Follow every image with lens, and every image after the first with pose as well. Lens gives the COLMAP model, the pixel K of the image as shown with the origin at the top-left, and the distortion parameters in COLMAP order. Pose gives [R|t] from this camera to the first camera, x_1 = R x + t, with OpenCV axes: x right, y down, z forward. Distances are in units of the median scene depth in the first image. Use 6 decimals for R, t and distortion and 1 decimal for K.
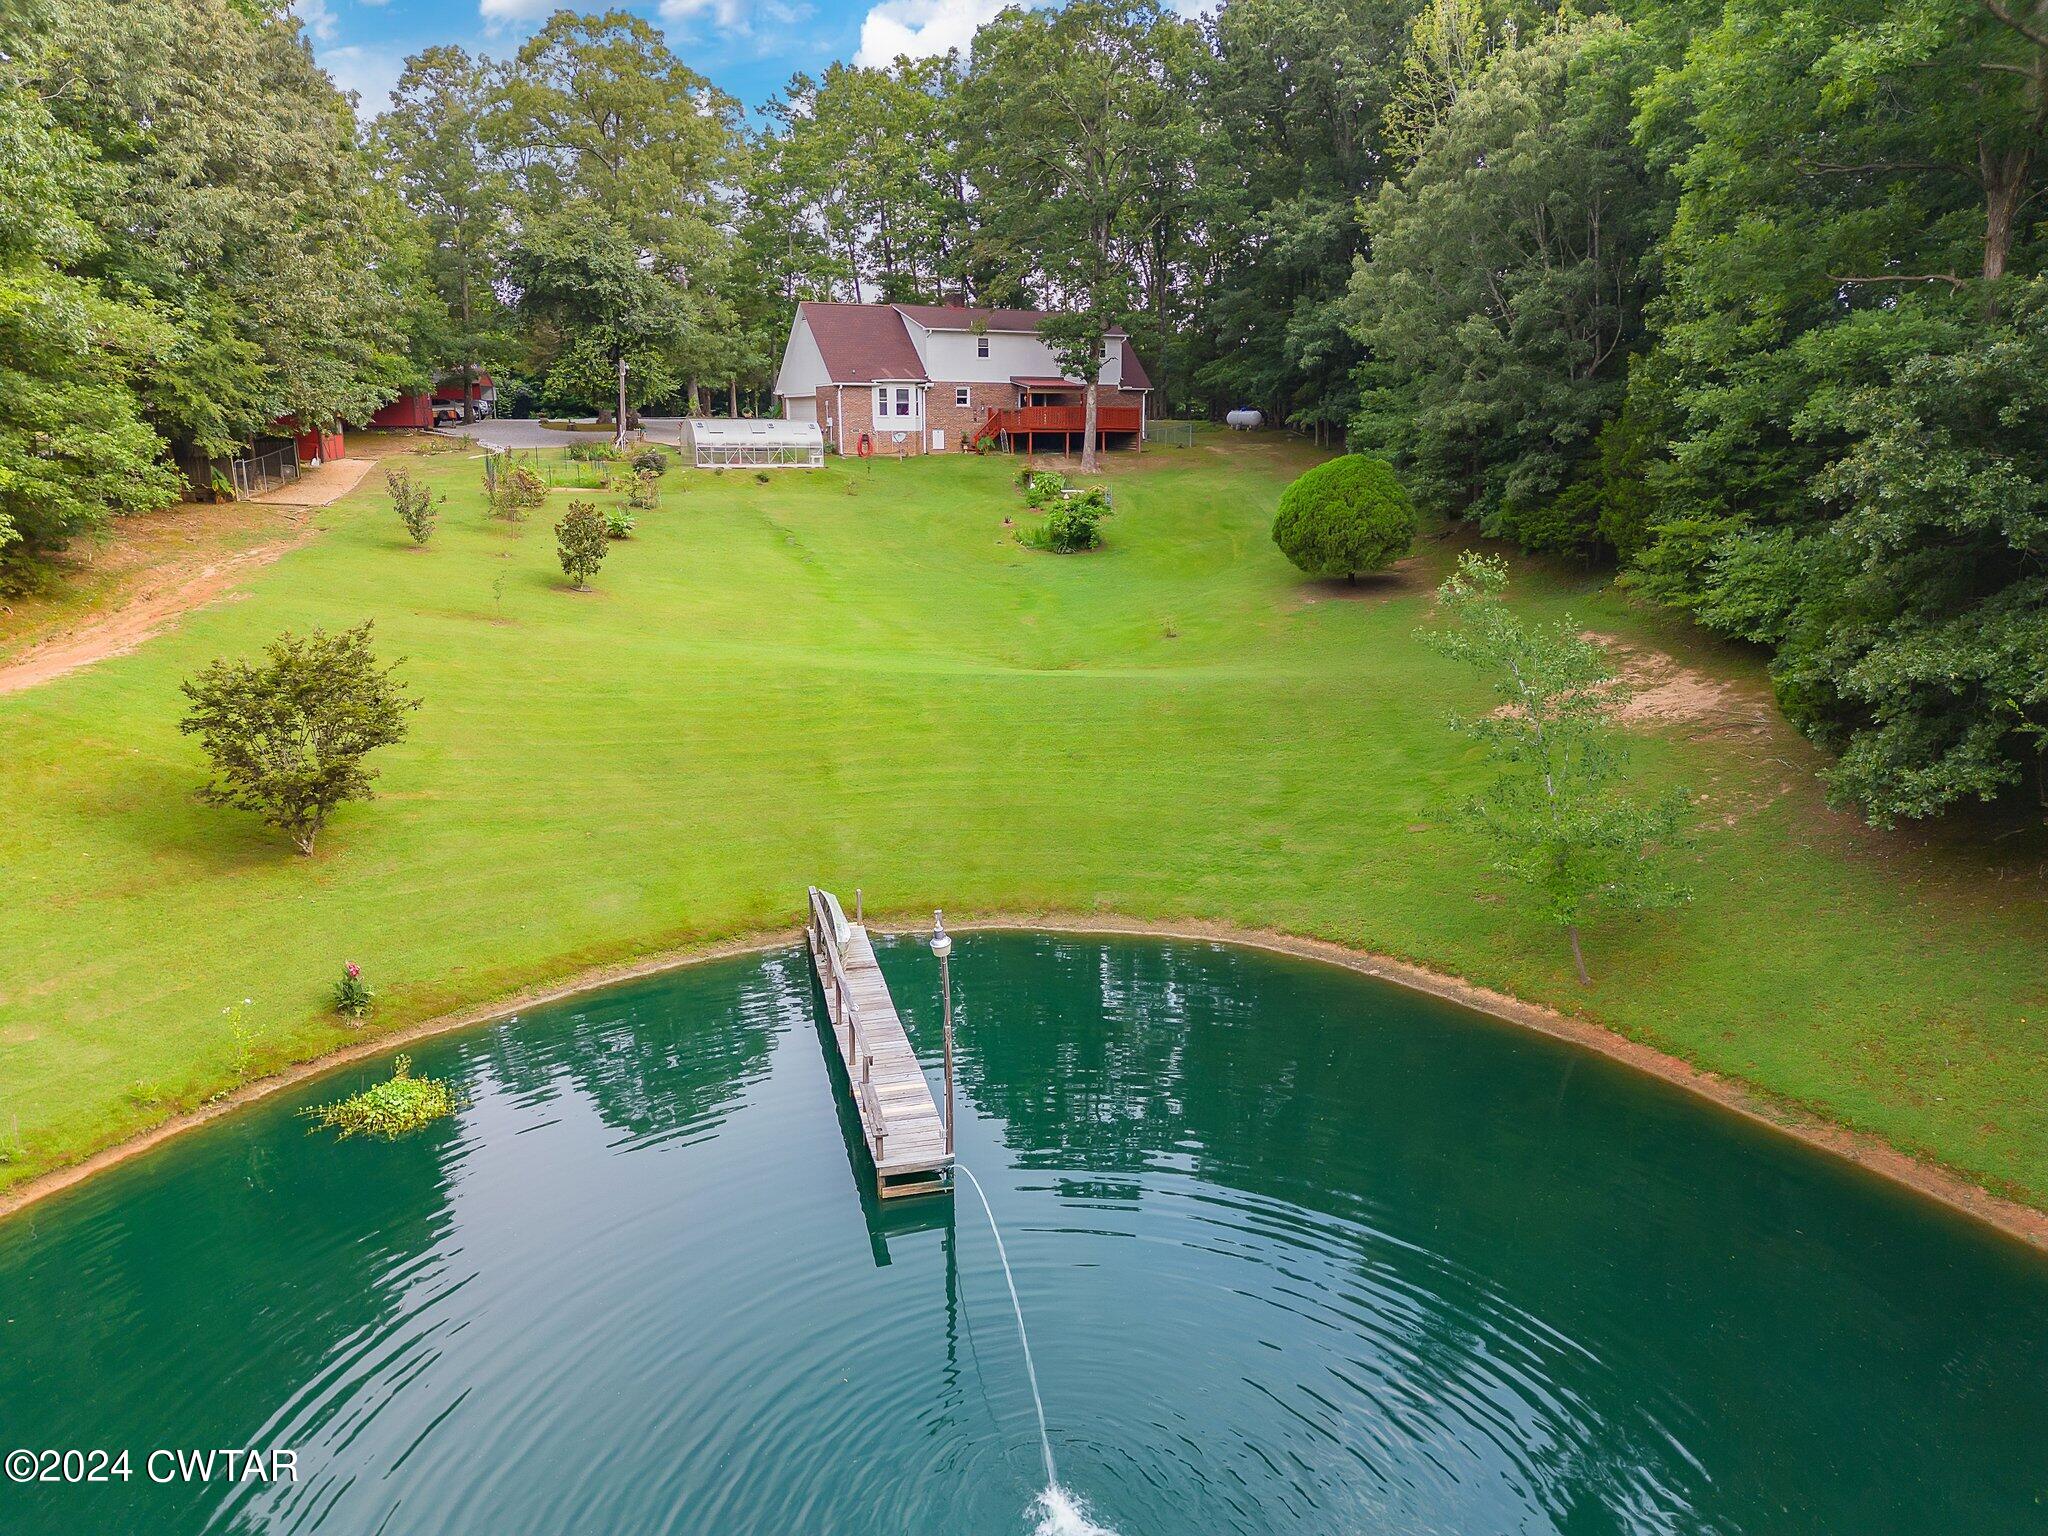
lens RADIAL K [[1378.3, 0, 1032.6], [0, 1378.3, 757.2], [0, 0, 1]] dist [0.061253, -0.050966]
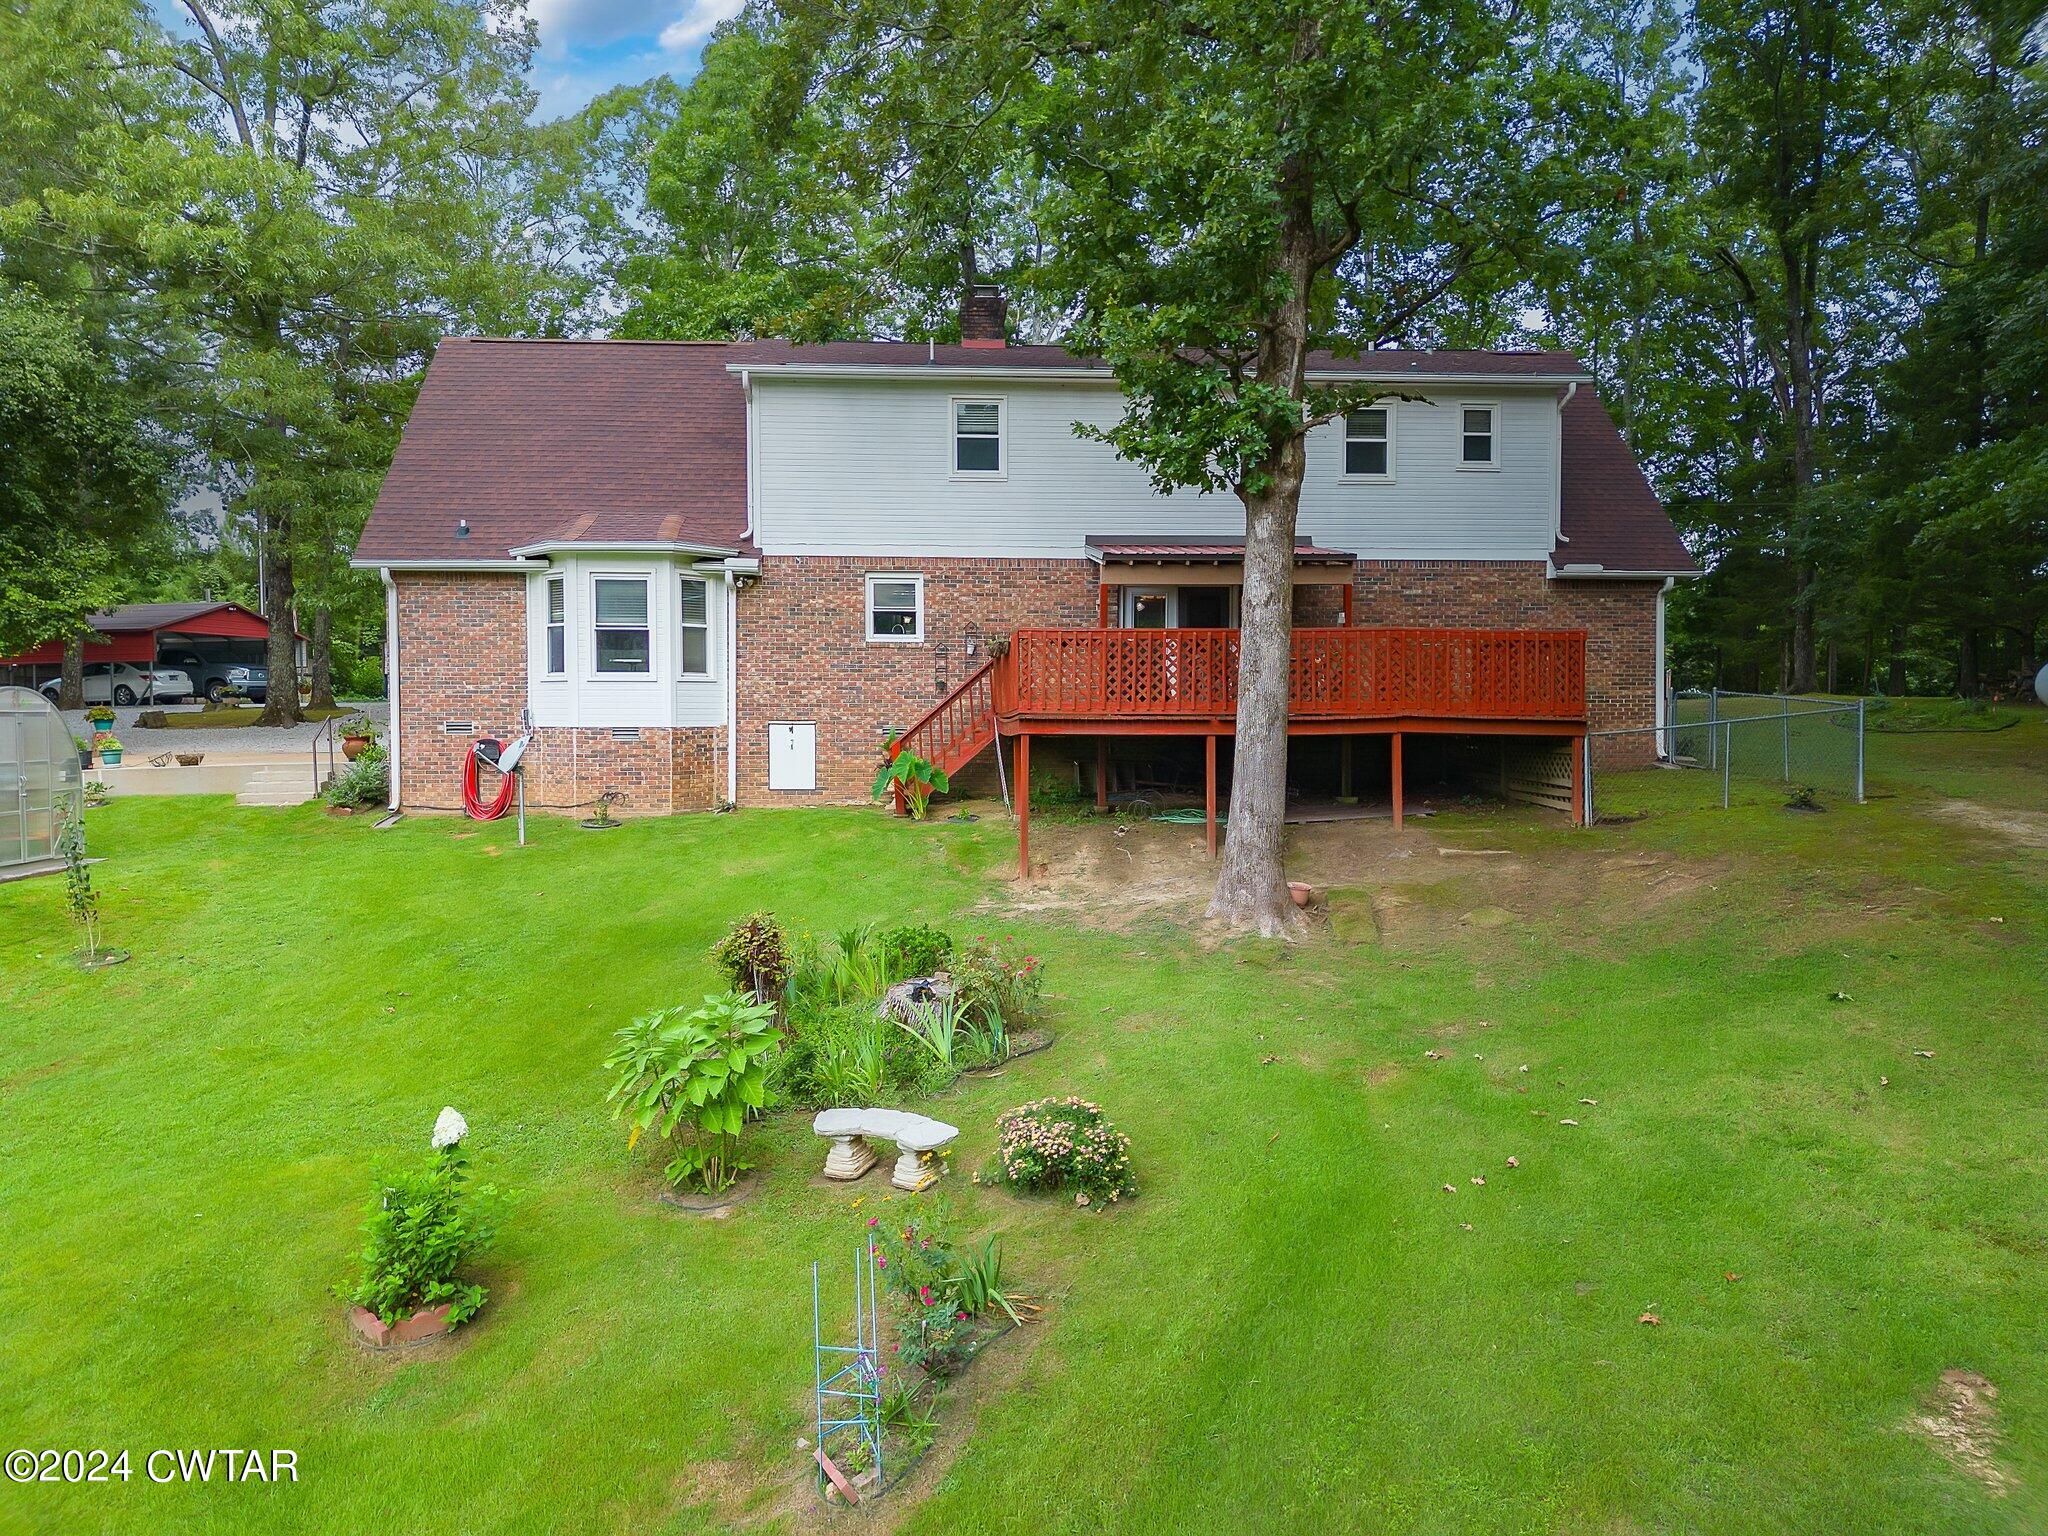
lens RADIAL K [[1417.2, 0, 1024.0], [0, 1417.2, 768.0], [0, 0, 1]] dist [0.089313, -0.000220]
pose [[0.911812, 0.004235, -0.410586, 0.092966], [-0.091866, 0.976703, -0.193937, -0.180061], [0.400199, 0.214553, 0.890959, 0.780049]]
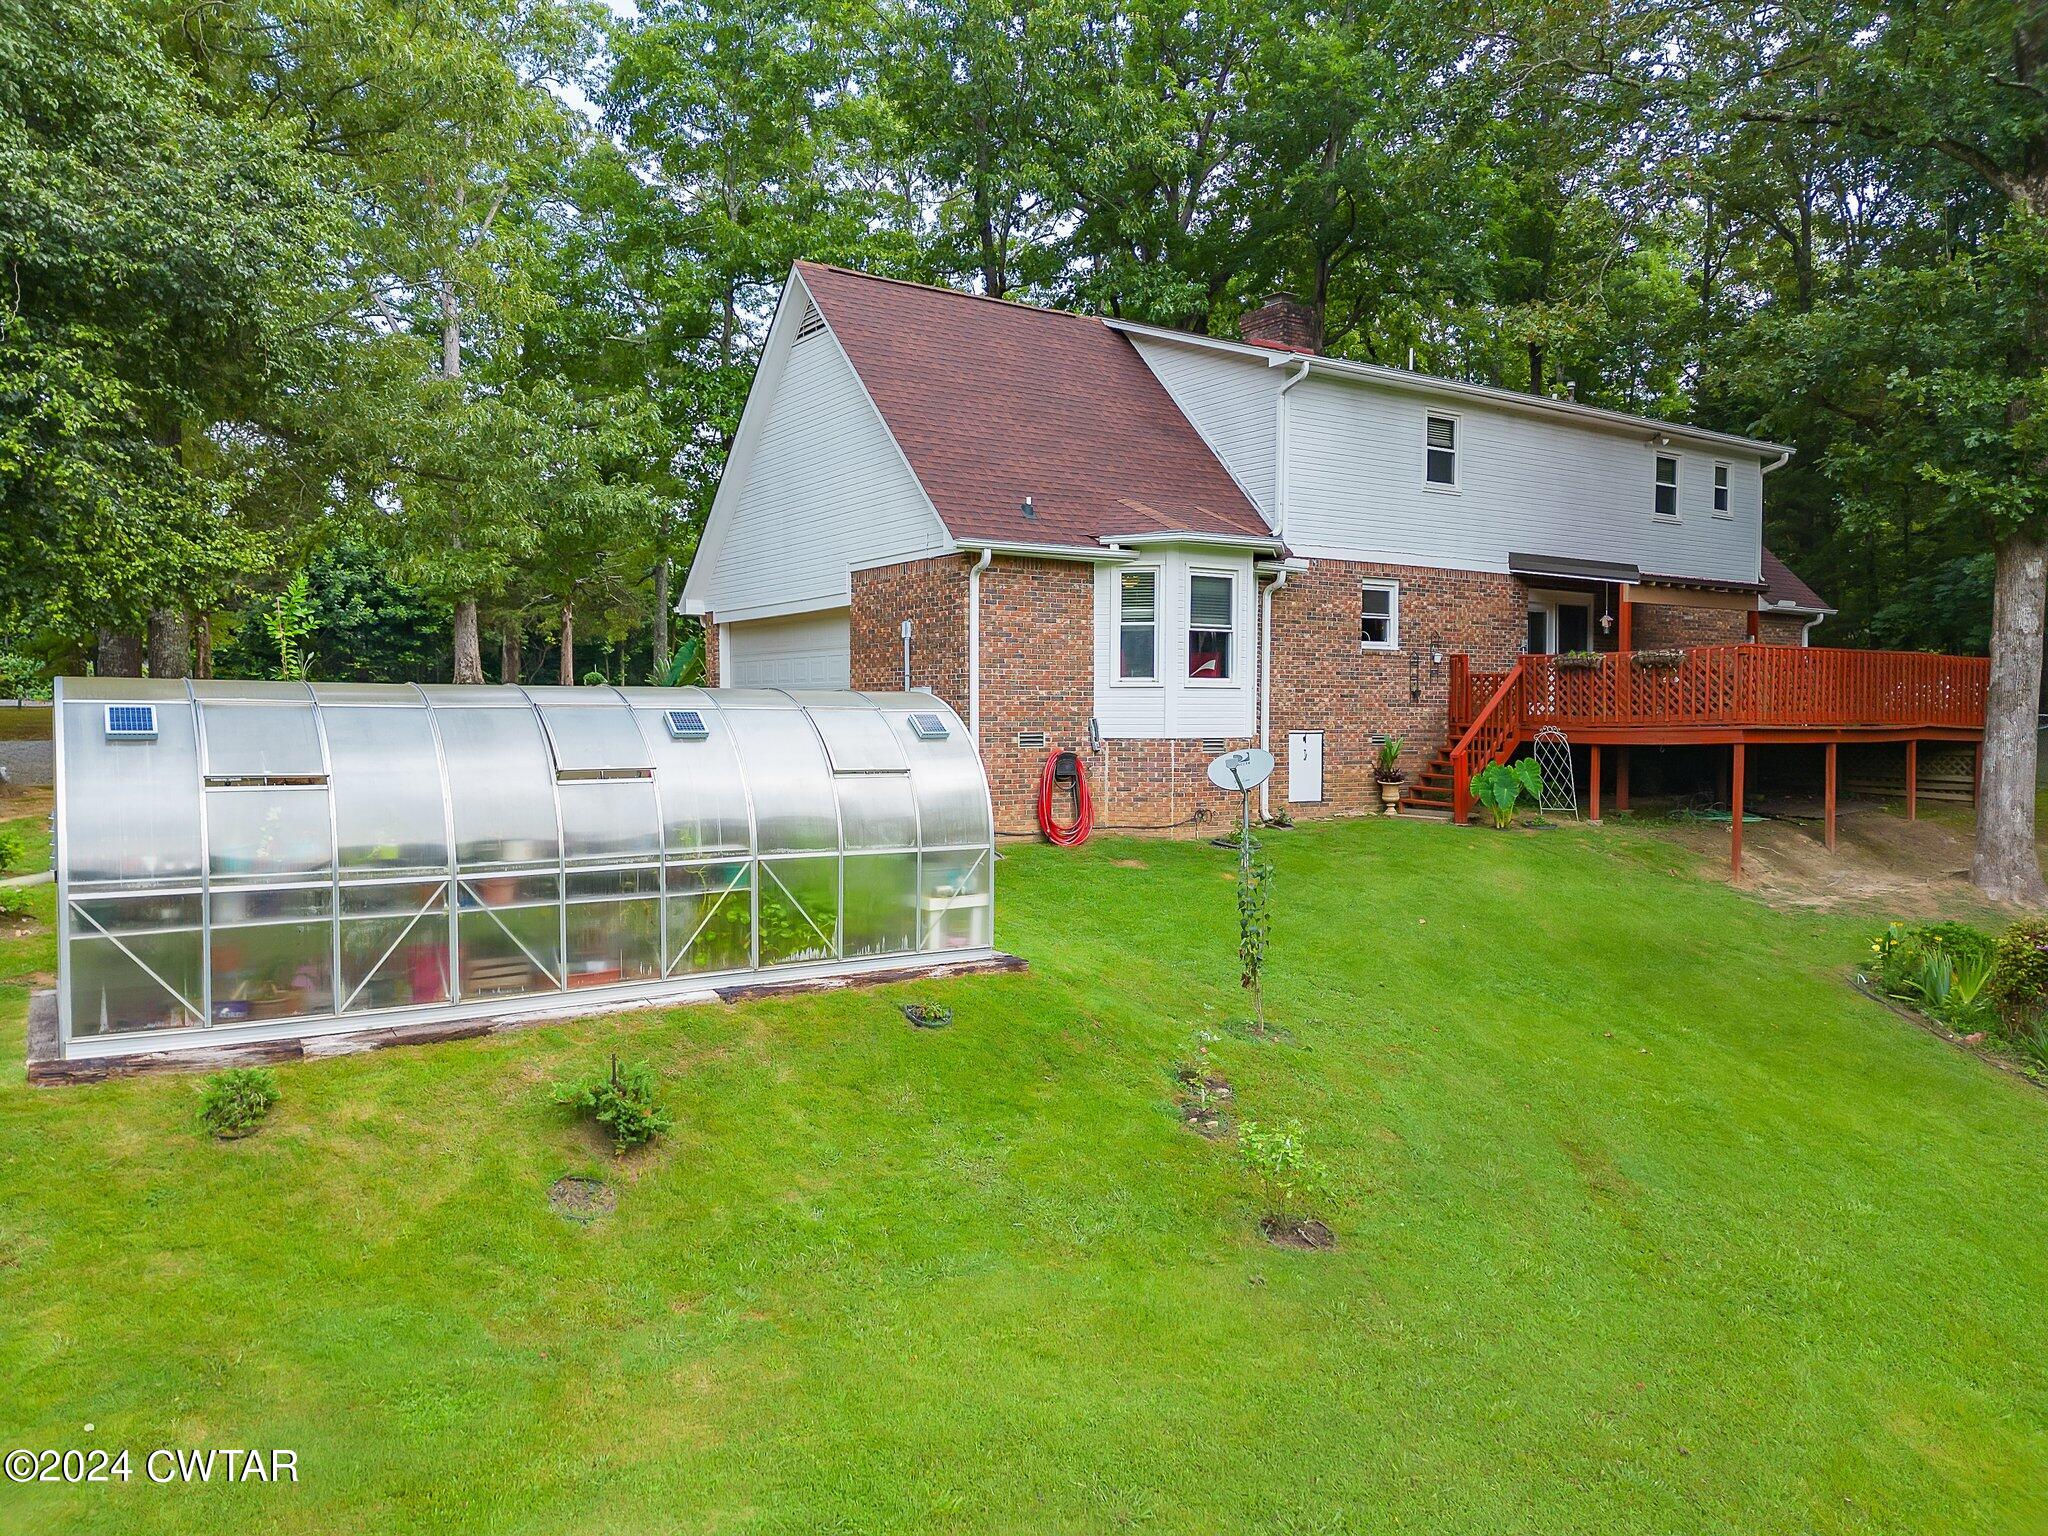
lens RADIAL K [[1378.3, 0, 1032.6], [0, 1378.3, 757.2], [0, 0, 1]] dist [0.061253, -0.050966]
pose [[0.995825, -0.004660, 0.091163, -0.147291], [0.023111, 0.979028, -0.202411, -0.182455], [-0.088308, 0.203673, 0.975048, 0.759309]]
